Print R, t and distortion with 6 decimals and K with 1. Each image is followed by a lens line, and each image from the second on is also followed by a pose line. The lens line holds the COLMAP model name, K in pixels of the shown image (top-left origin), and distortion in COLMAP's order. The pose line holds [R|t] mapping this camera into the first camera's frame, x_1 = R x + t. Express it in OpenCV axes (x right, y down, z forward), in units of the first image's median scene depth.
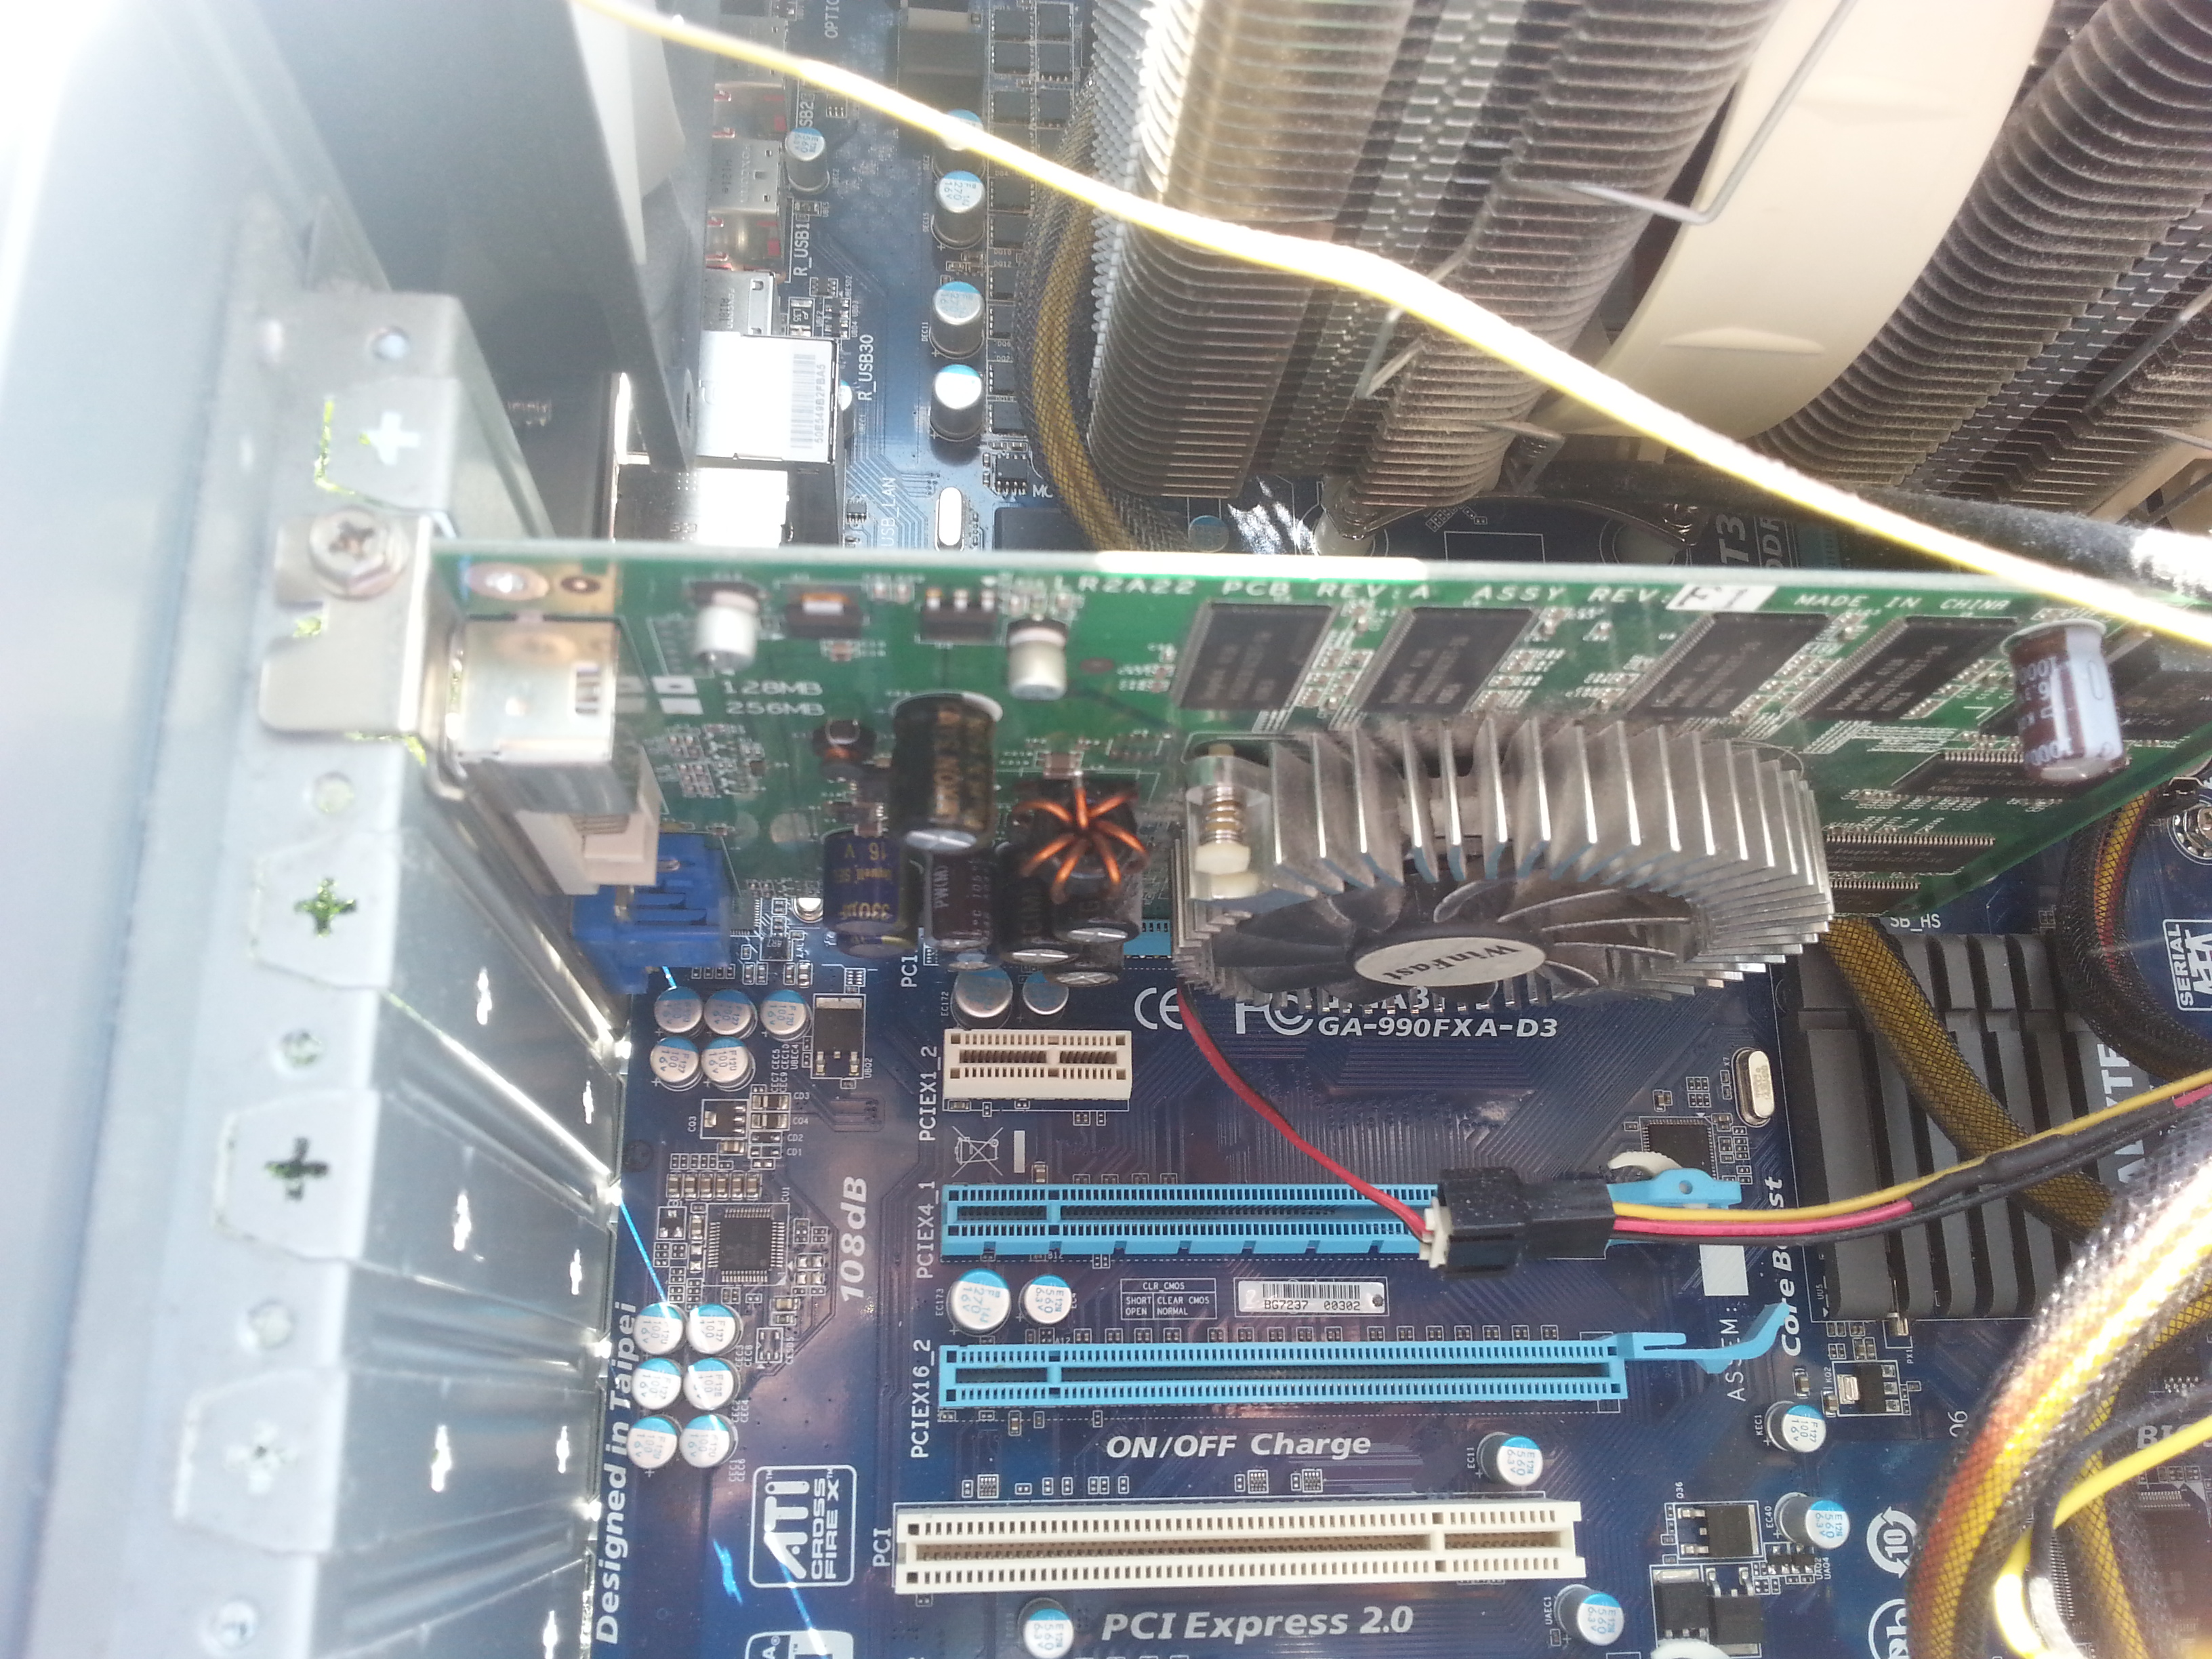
lens RADIAL K [[1830.3, 0, 1106.0], [0, 1830.3, 829.5], [0, 0, 1]] dist [-0.010611, -0.004818]
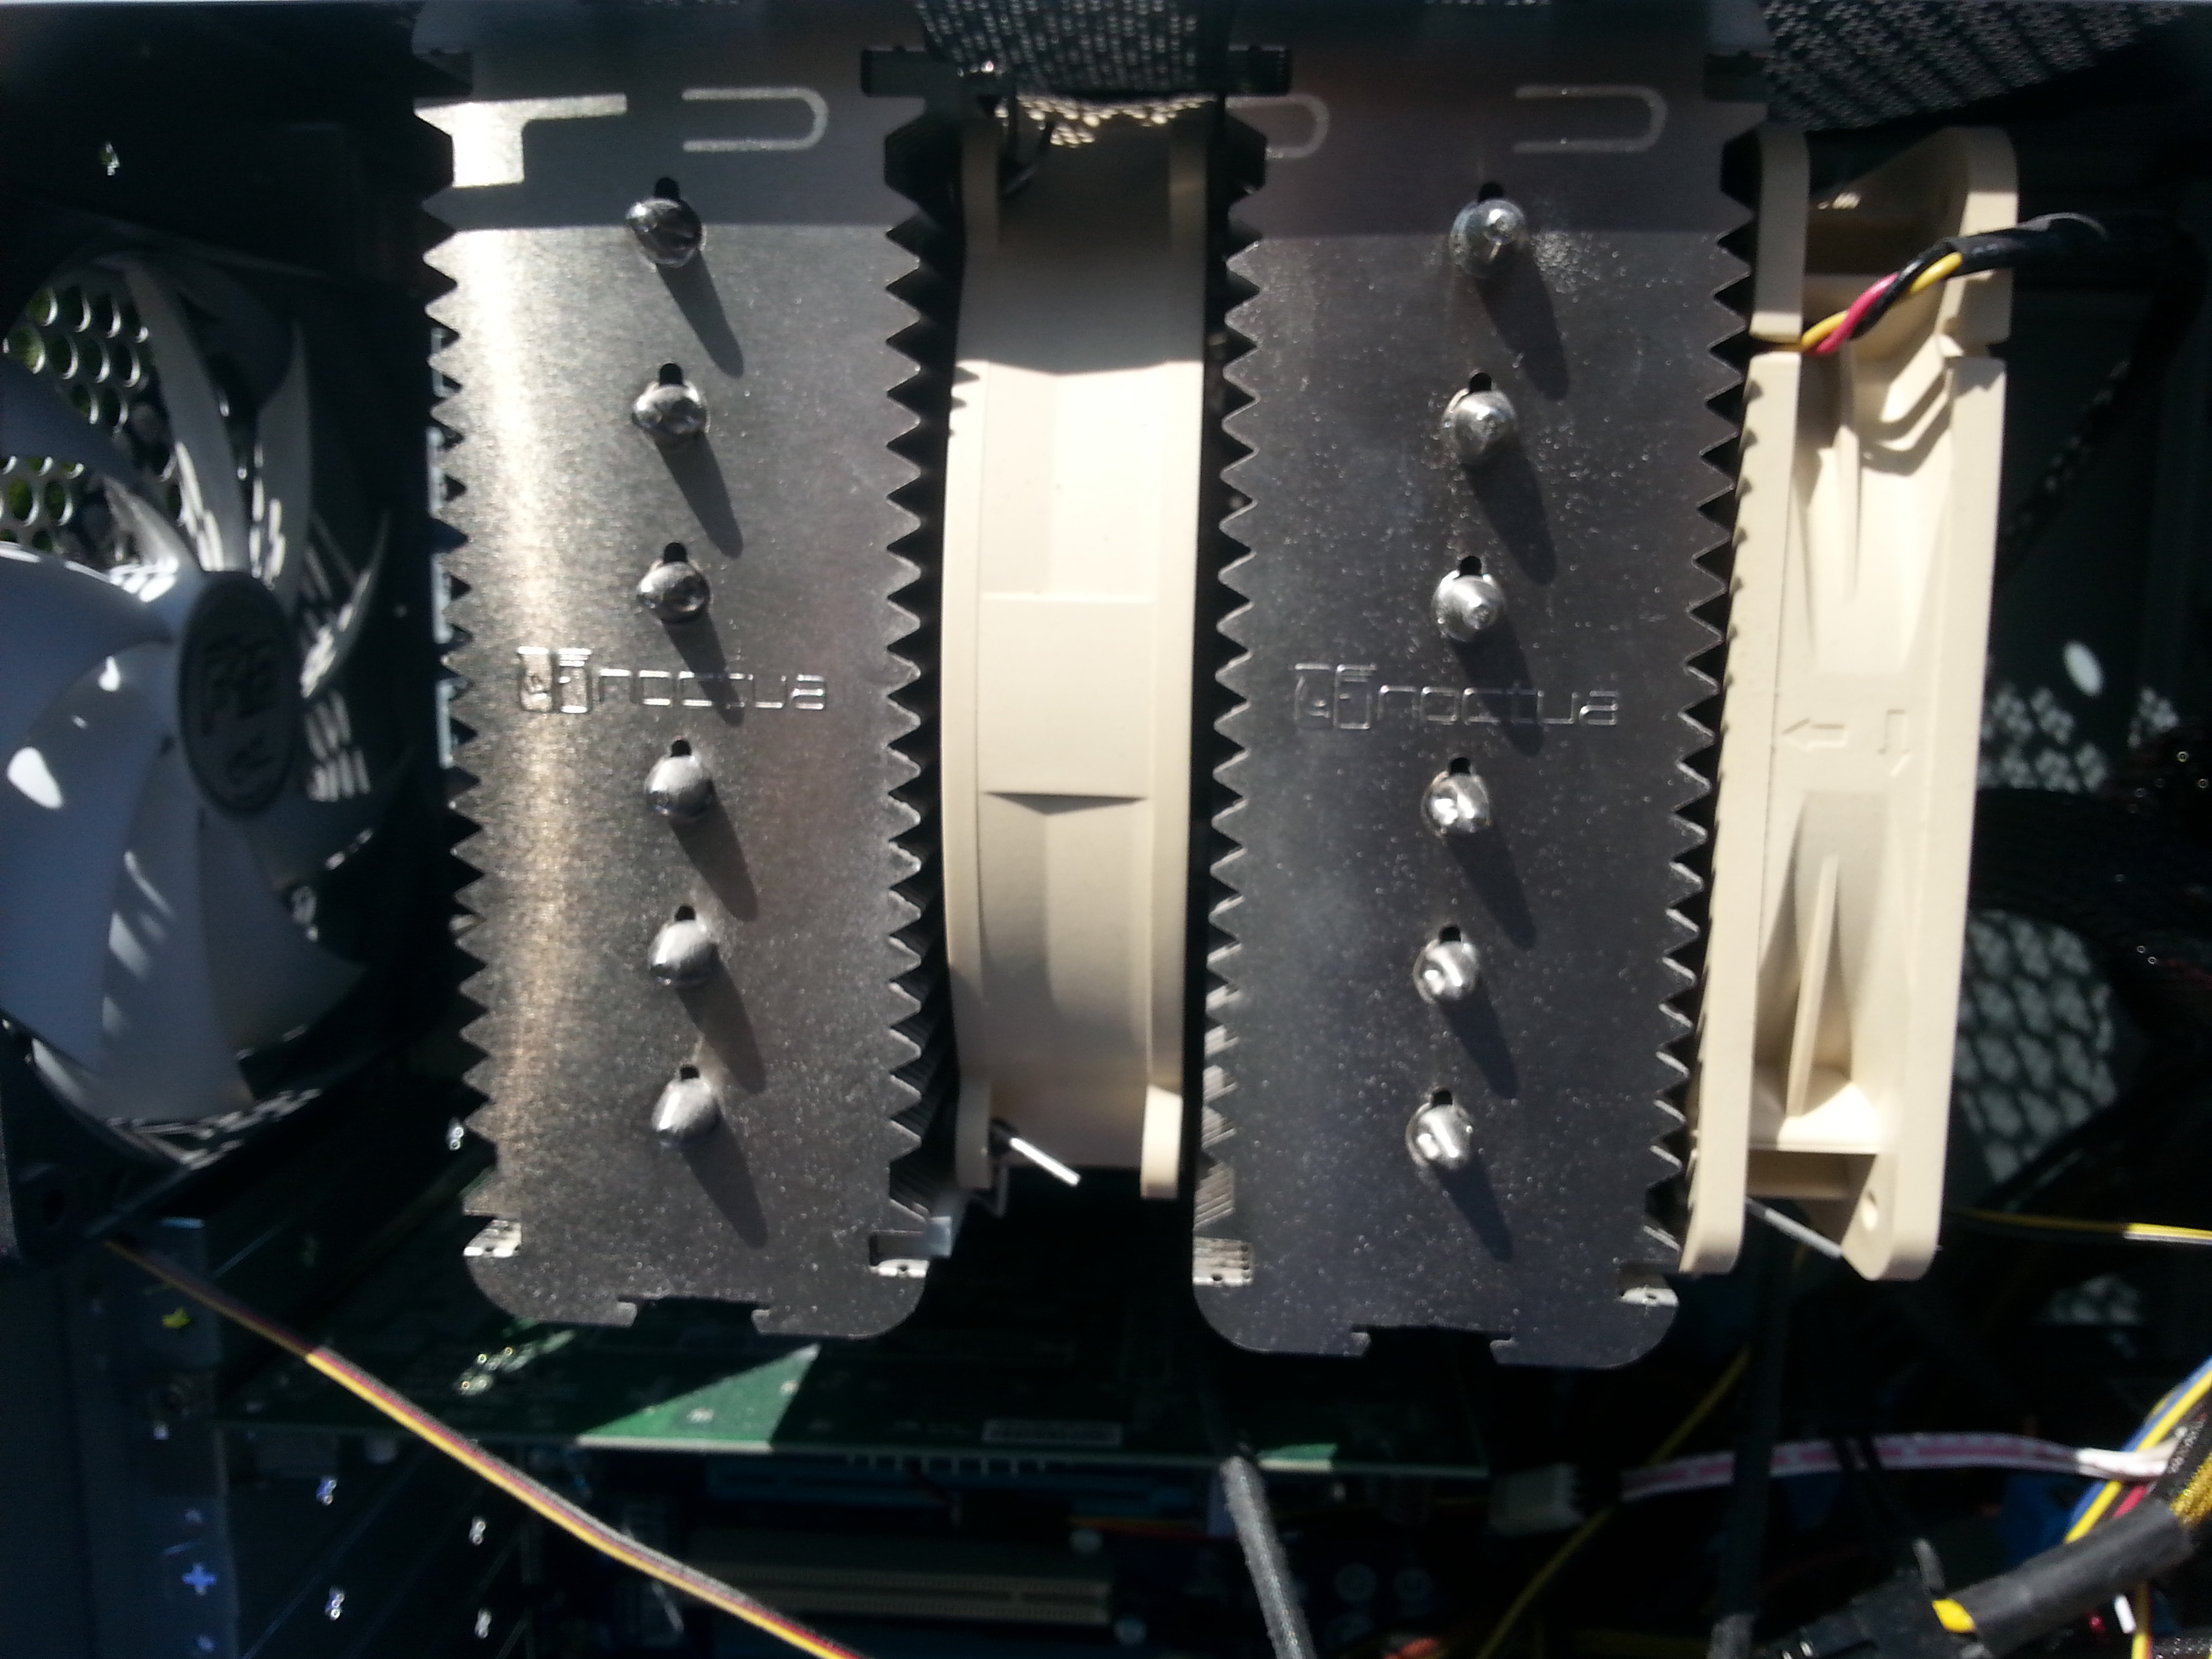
lens RADIAL K [[1830.3, 0, 1106.0], [0, 1830.3, 829.5], [0, 0, 1]] dist [-0.010611, -0.004818]
pose [[0.986859, 0.053703, -0.152400, 0.441848], [0.022105, 0.889420, 0.456556, -0.882389], [0.160066, -0.453925, 0.876545, -0.072995]]
